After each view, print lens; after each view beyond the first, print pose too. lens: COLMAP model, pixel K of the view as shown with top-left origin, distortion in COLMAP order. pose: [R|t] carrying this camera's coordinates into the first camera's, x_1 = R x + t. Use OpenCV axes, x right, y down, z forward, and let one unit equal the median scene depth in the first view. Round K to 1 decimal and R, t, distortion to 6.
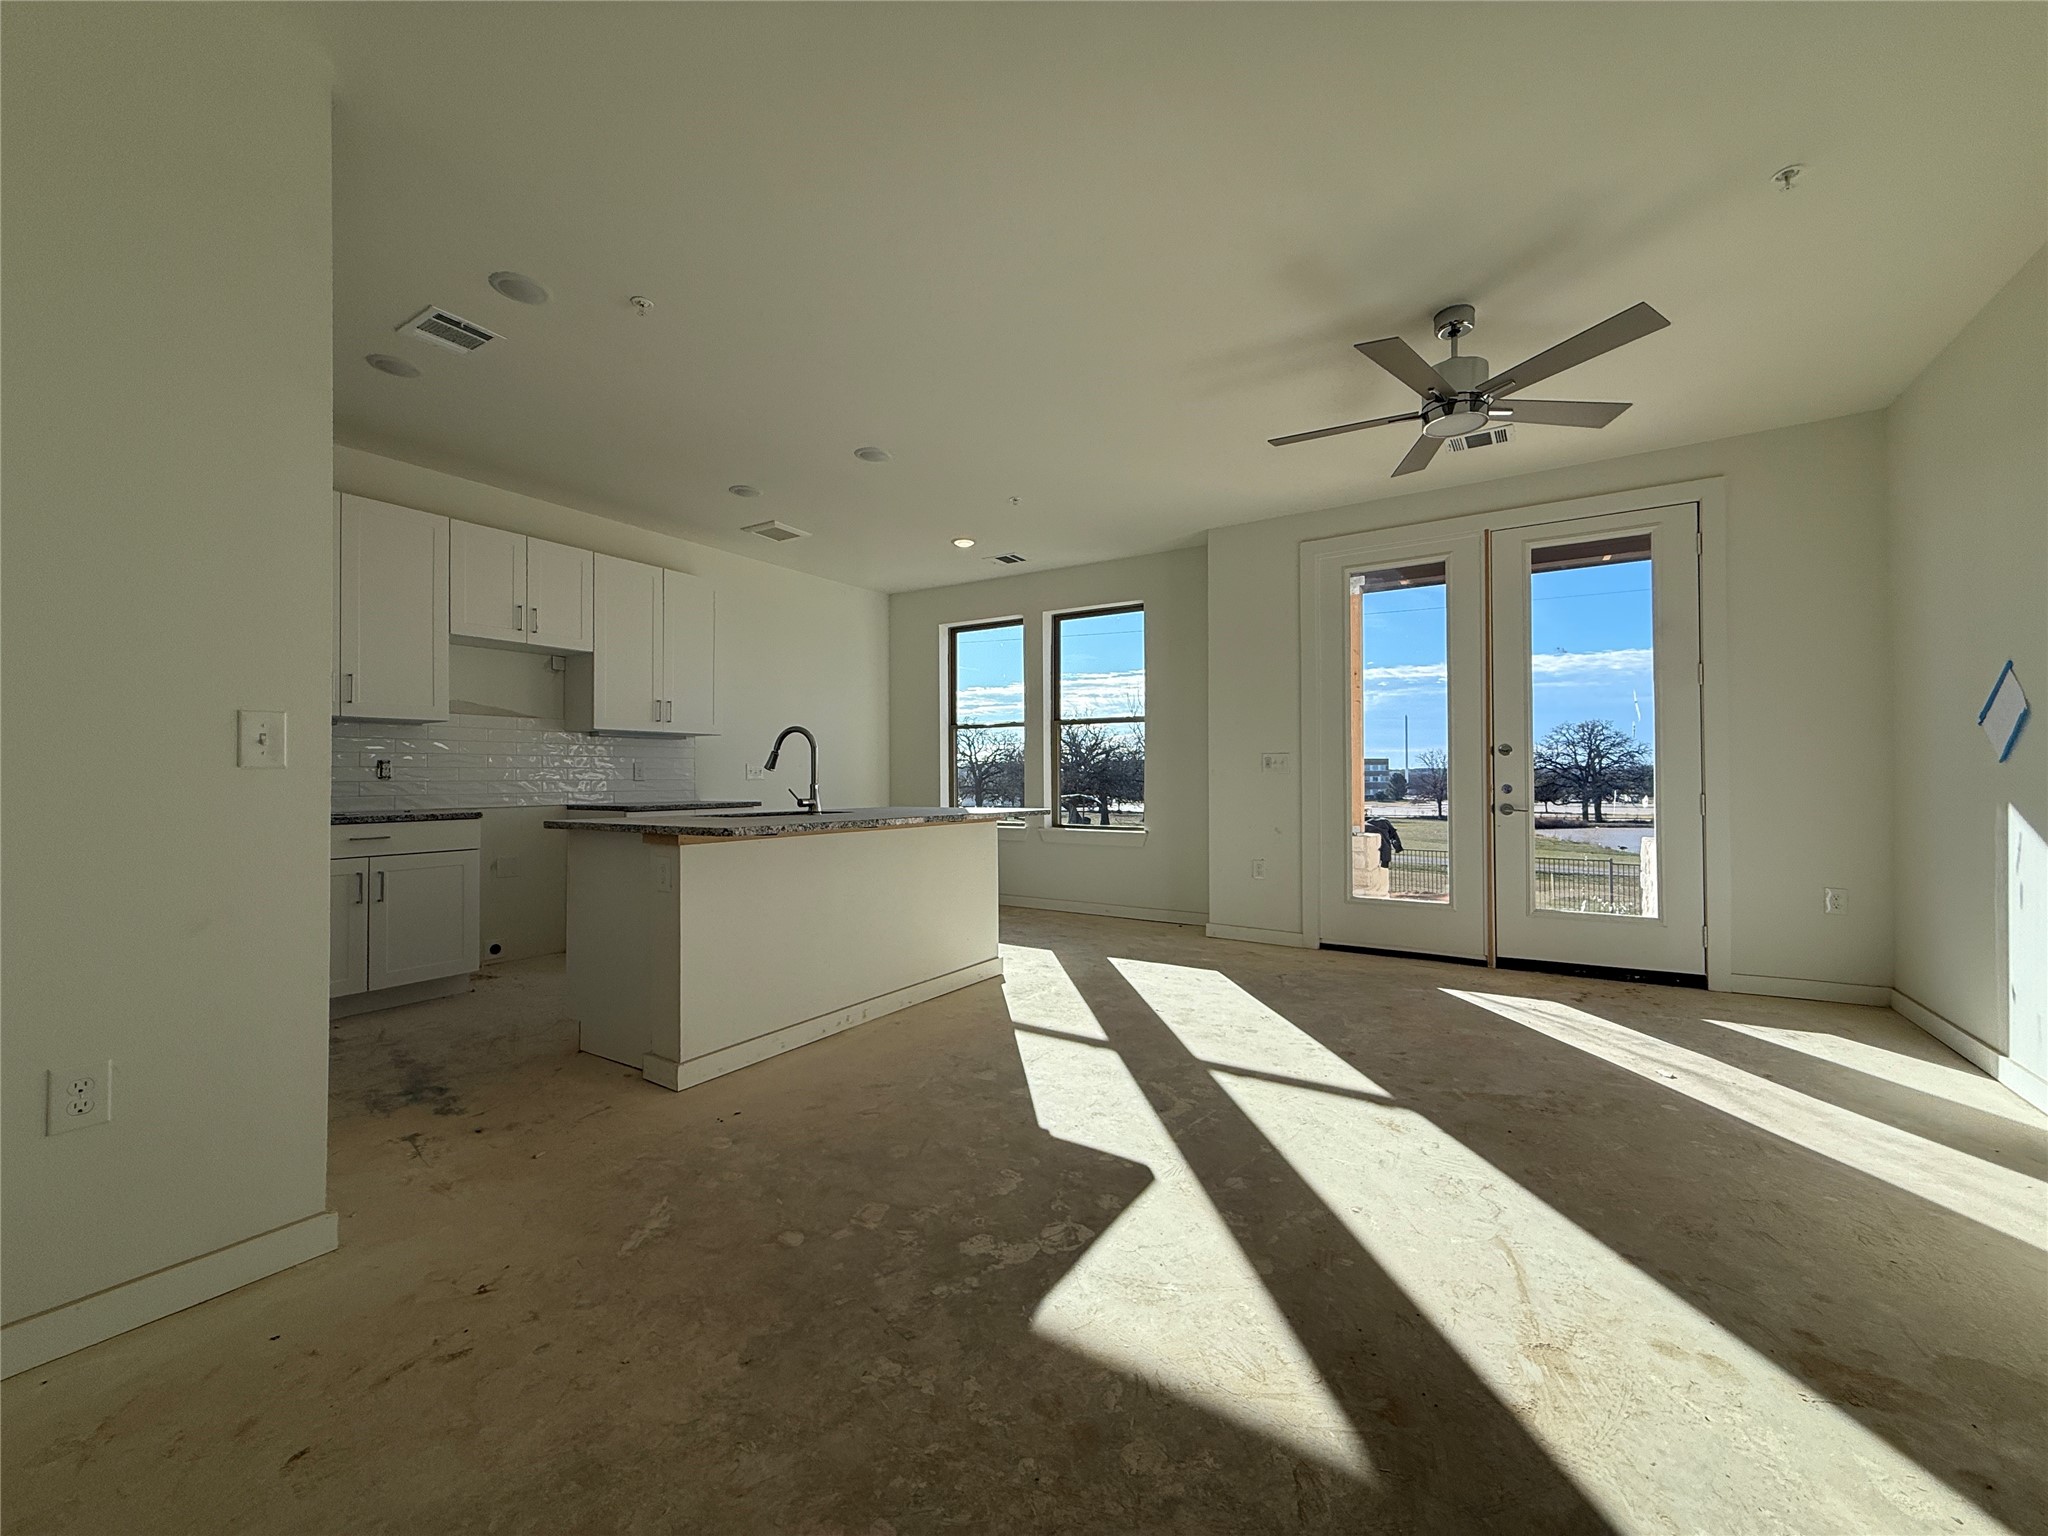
lens RADIAL K [[815.6, 0, 1021.1], [0, 815.6, 767.7], [0, 0, 1]] dist [-0.000990, -0.000444]
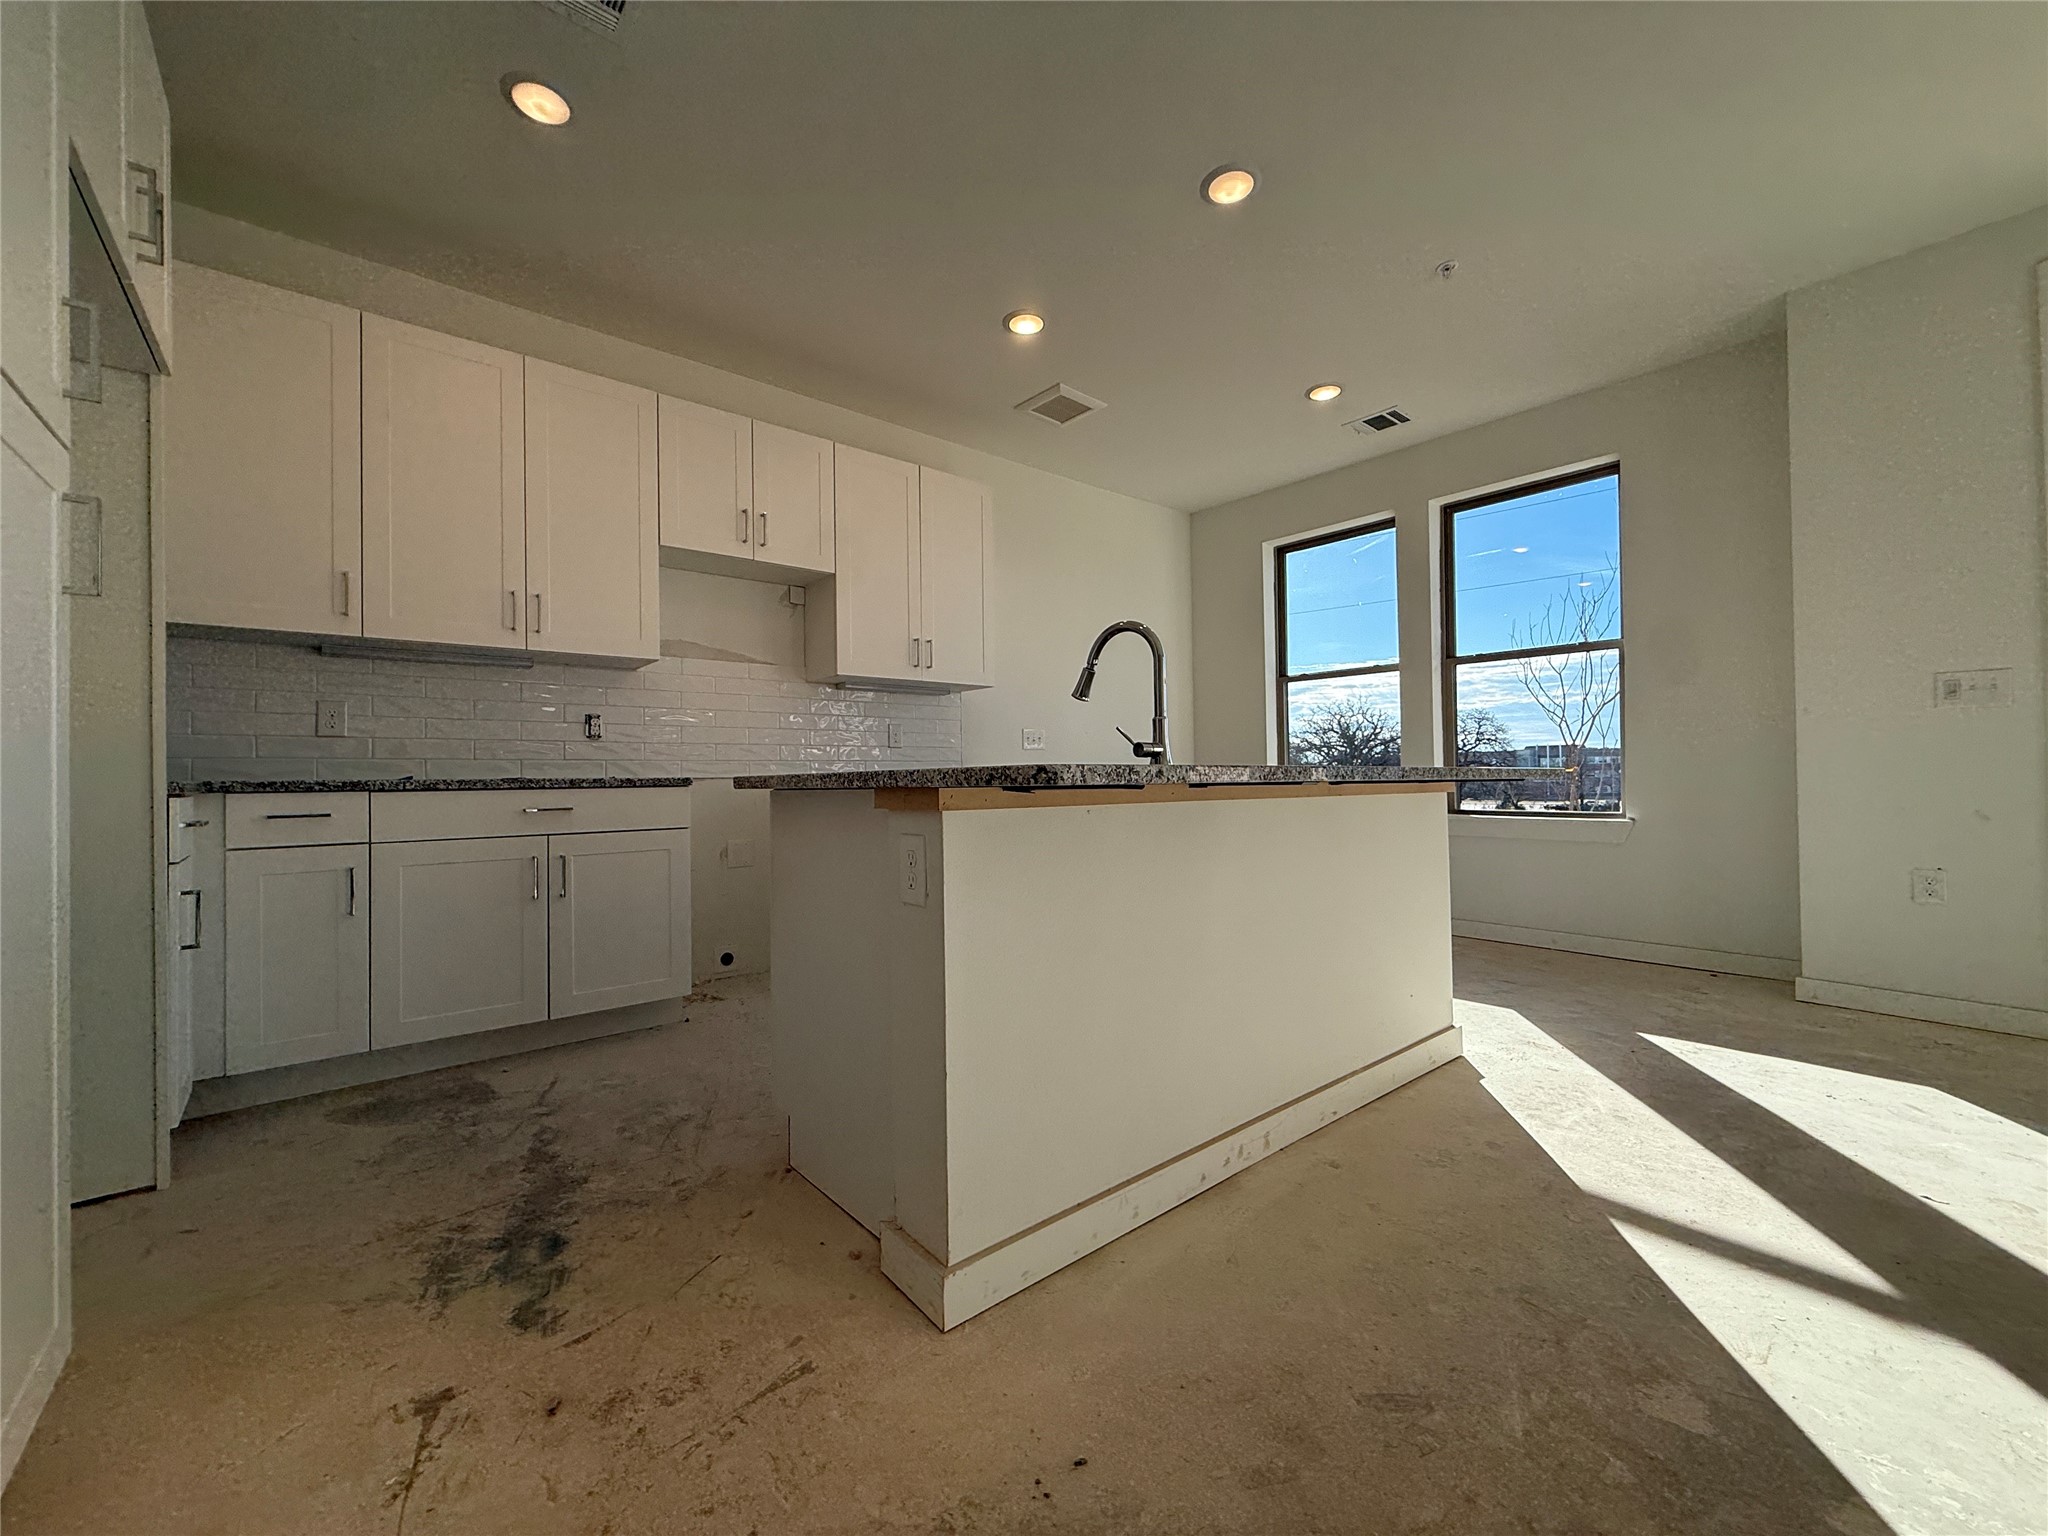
lens RADIAL K [[815.6, 0, 1023.3], [0, 815.6, 771.0], [0, 0, 1]] dist [-0.000990, -0.000444]
pose [[0.954933, -0.010452, -0.296637, -0.166096], [0.012331, 0.999914, 0.004464, 0.050077], [0.296565, -0.007921, 0.954980, 0.401085]]
